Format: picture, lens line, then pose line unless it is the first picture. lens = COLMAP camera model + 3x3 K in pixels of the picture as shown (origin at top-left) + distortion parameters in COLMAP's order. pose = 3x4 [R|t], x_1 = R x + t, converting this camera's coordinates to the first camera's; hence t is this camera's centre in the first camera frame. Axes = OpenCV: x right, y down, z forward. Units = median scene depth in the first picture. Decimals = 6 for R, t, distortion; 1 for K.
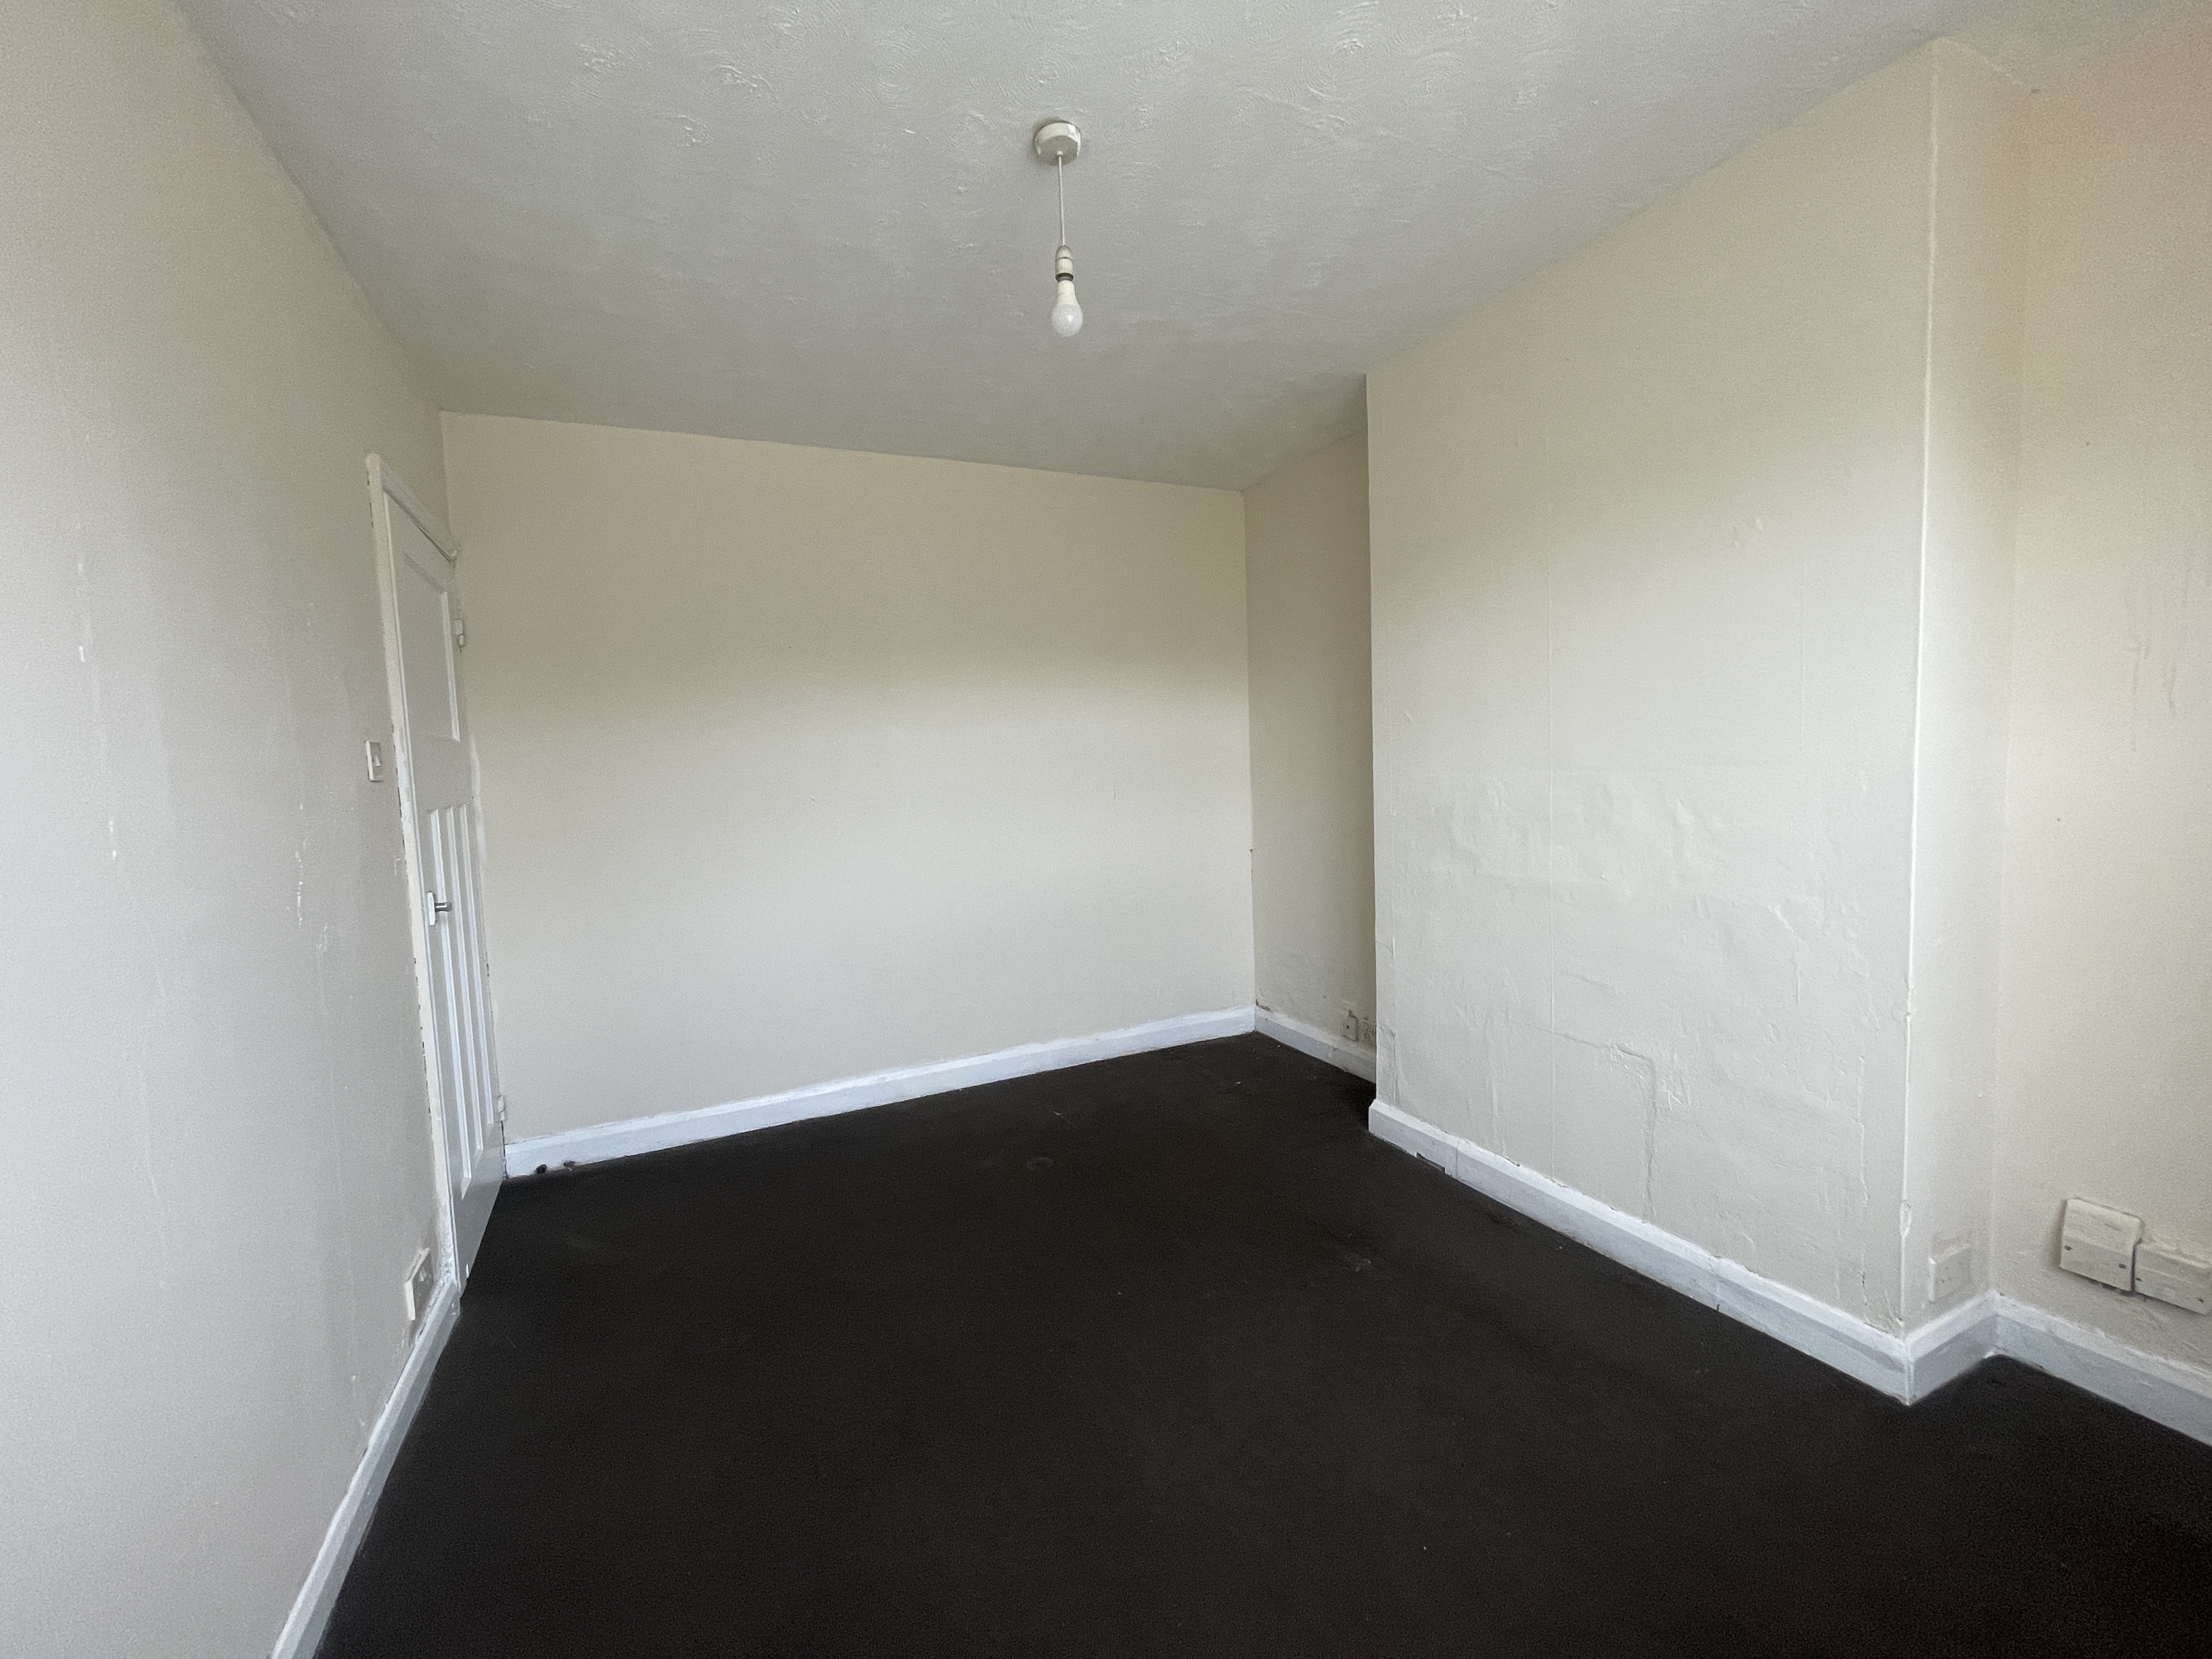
lens RADIAL K [[880.7, 0, 1093.8], [0, 880.7, 817.8], [0, 0, 1]] dist [-0.007809, -0.000261]
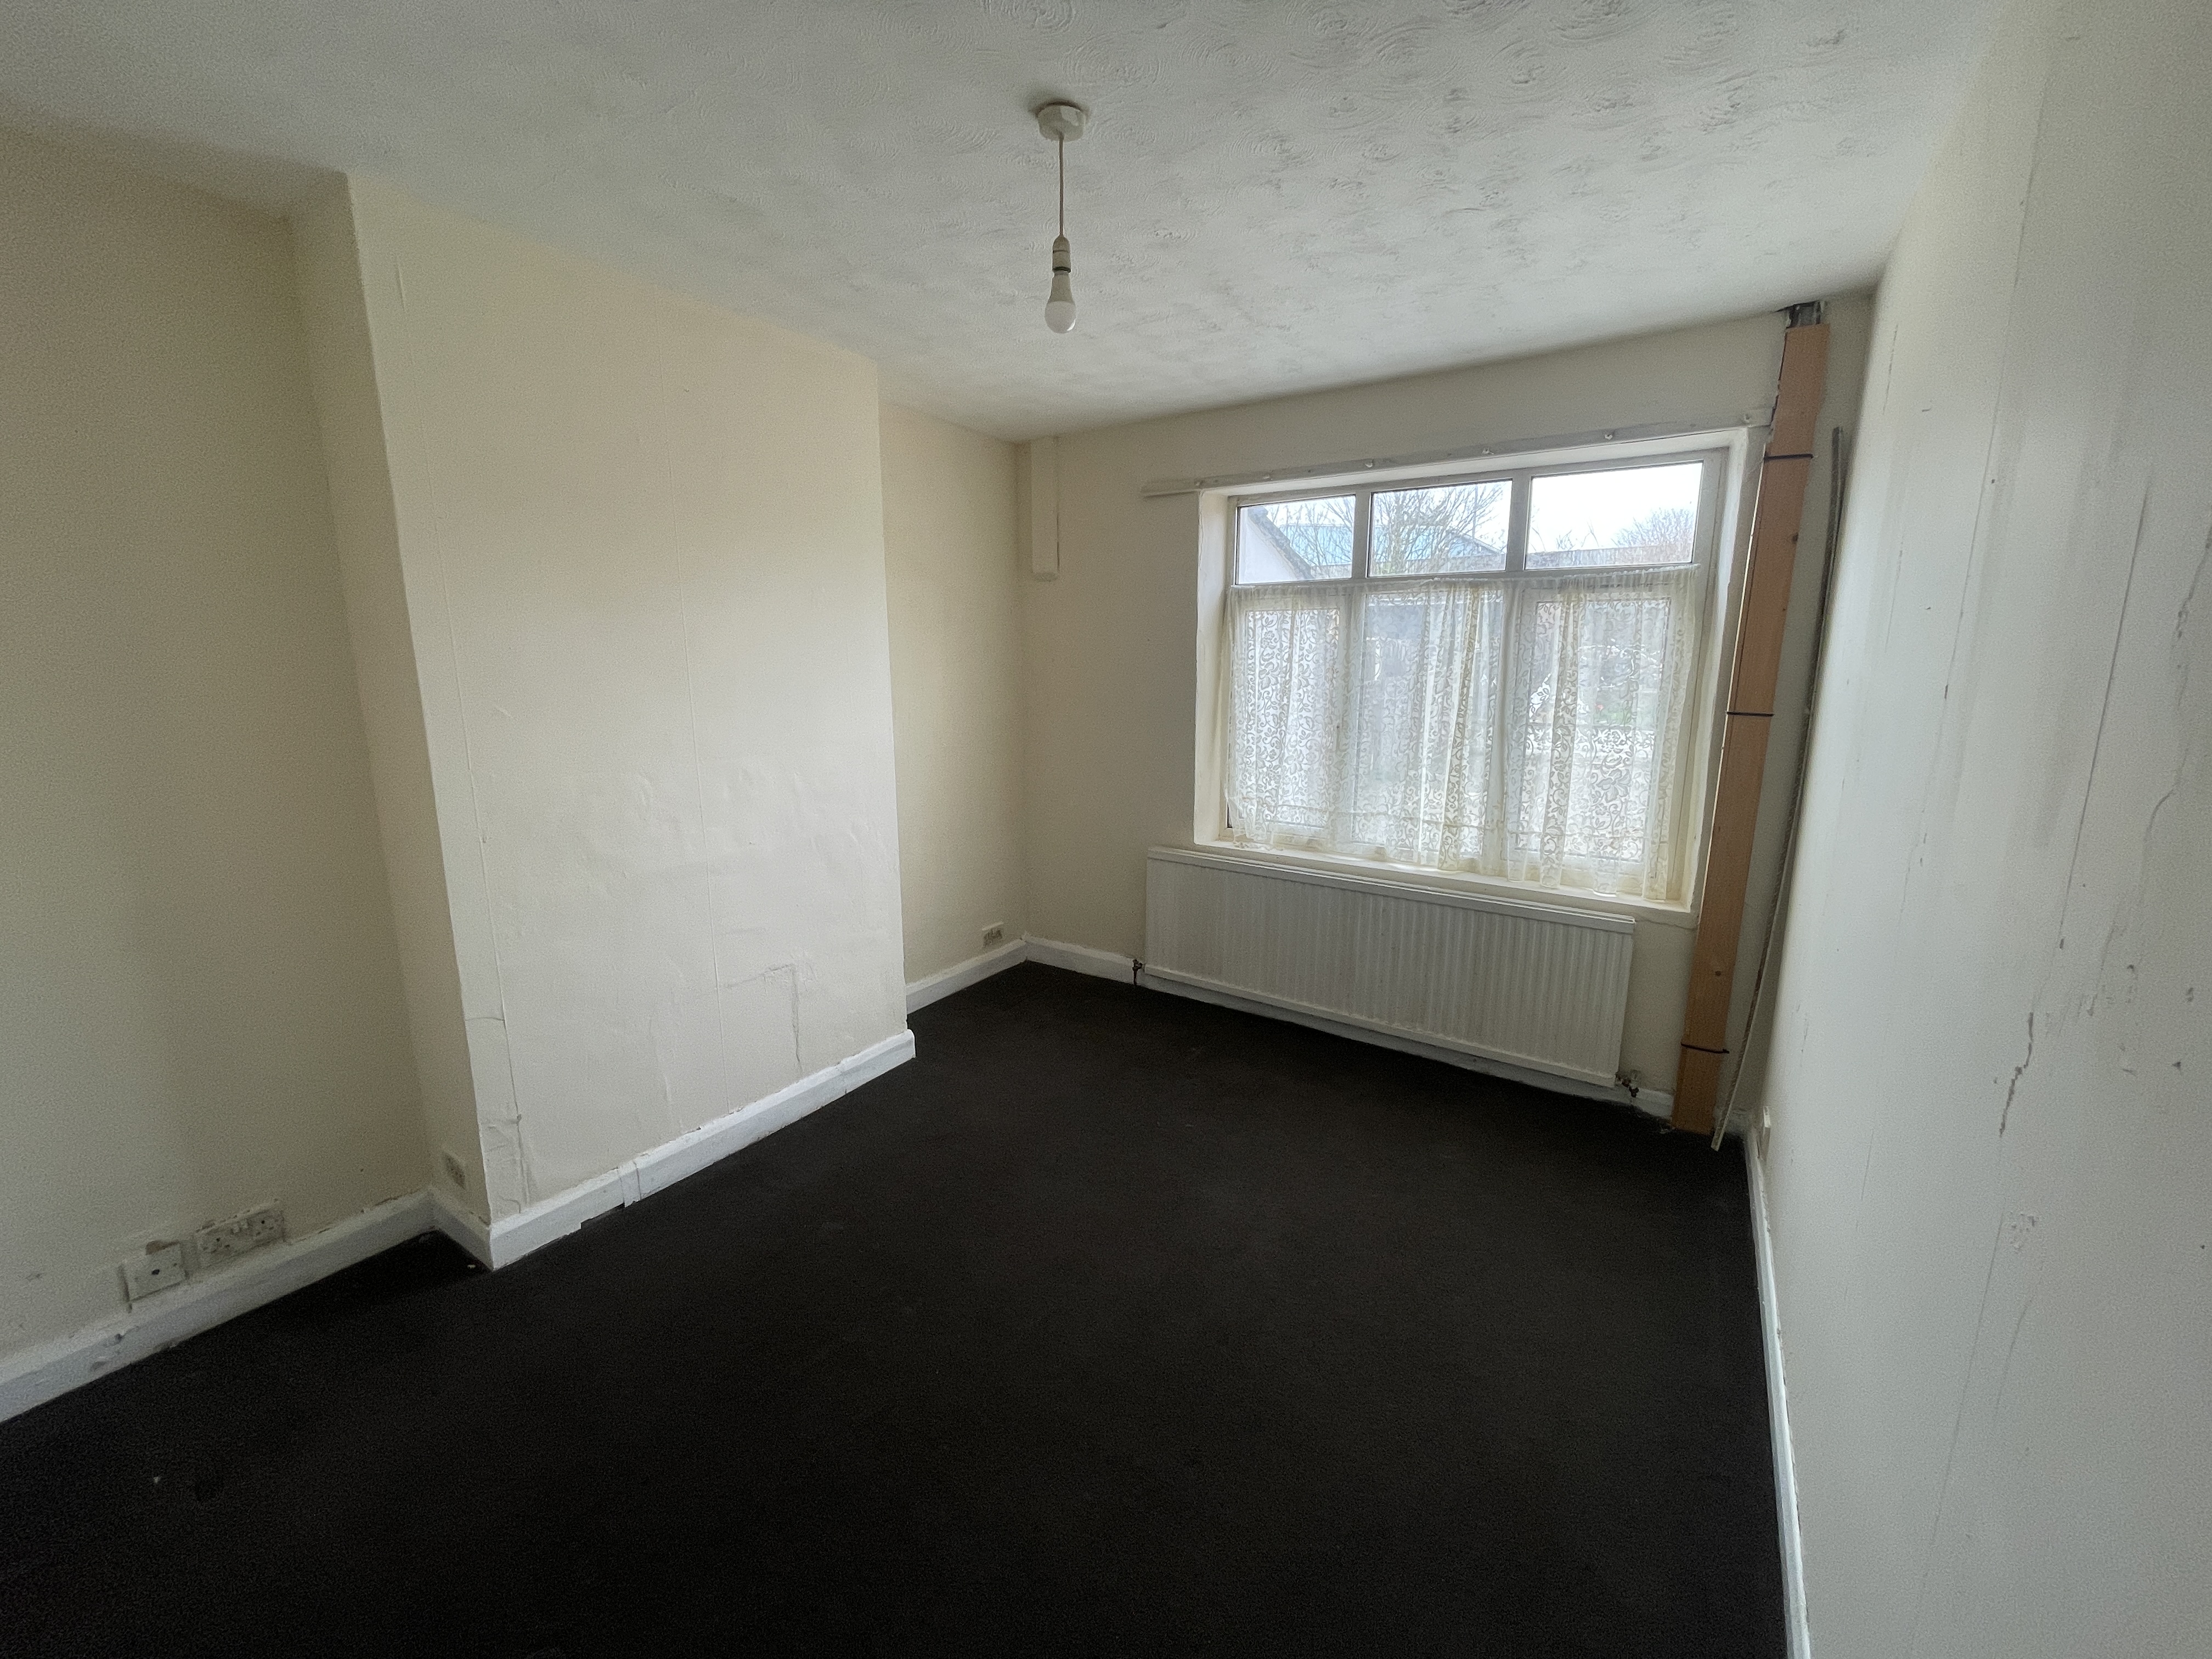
lens RADIAL K [[880.7, 0, 1093.8], [0, 880.7, 817.8], [0, 0, 1]] dist [-0.007809, -0.000261]
pose [[-0.506273, -0.104047, 0.856074, -0.689183], [0.085006, 0.981839, 0.169604, -0.129226], [-0.858174, 0.158637, -0.488234, 1.119896]]
